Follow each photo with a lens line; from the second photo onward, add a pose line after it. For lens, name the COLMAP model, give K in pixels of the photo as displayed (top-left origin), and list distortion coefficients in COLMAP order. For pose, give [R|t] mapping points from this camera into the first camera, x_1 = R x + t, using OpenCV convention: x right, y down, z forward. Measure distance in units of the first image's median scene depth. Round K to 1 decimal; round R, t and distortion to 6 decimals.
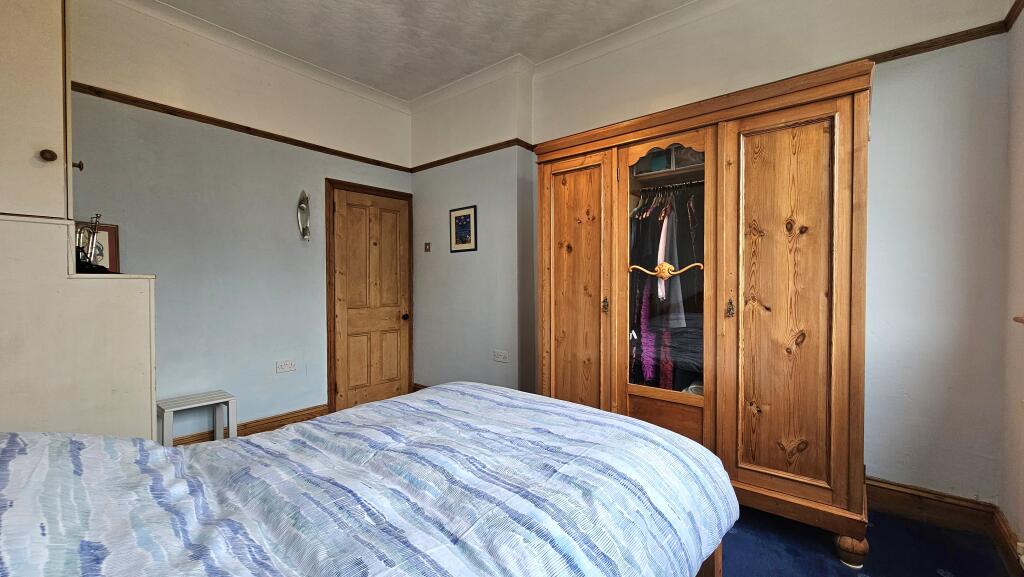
lens RADIAL K [[418.6, 0, 508.7], [0, 418.6, 290.5], [0, 0, 1]] dist [-0.000668, 0.000019]
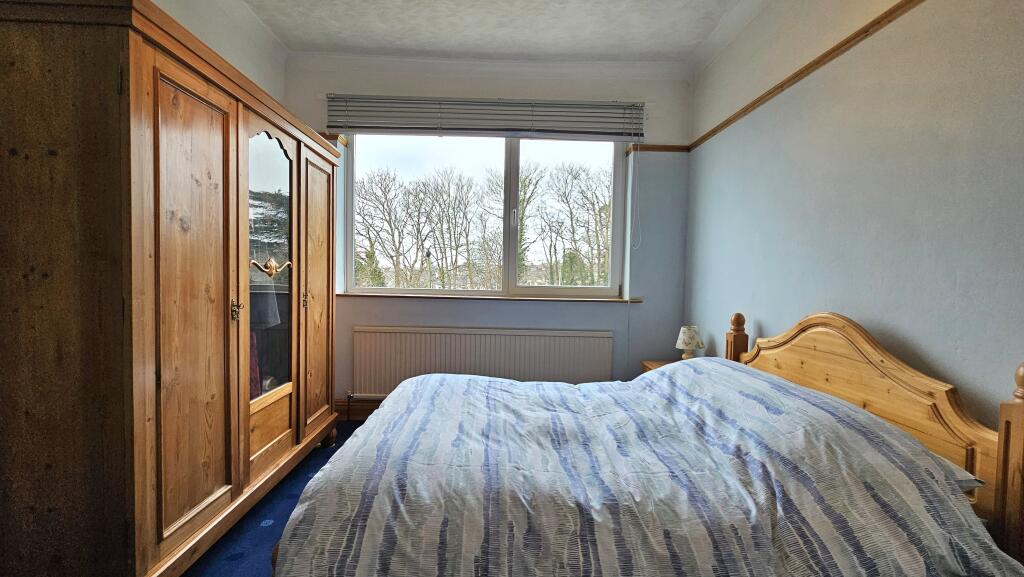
lens RADIAL K [[418.6, 0, 508.7], [0, 418.6, 290.5], [0, 0, 1]] dist [-0.000668, 0.000019]
pose [[-0.655246, -0.039141, 0.754401, -0.679453], [-0.009180, 0.998996, 0.043857, -0.040866], [-0.755360, 0.021812, -0.654947, 1.187892]]
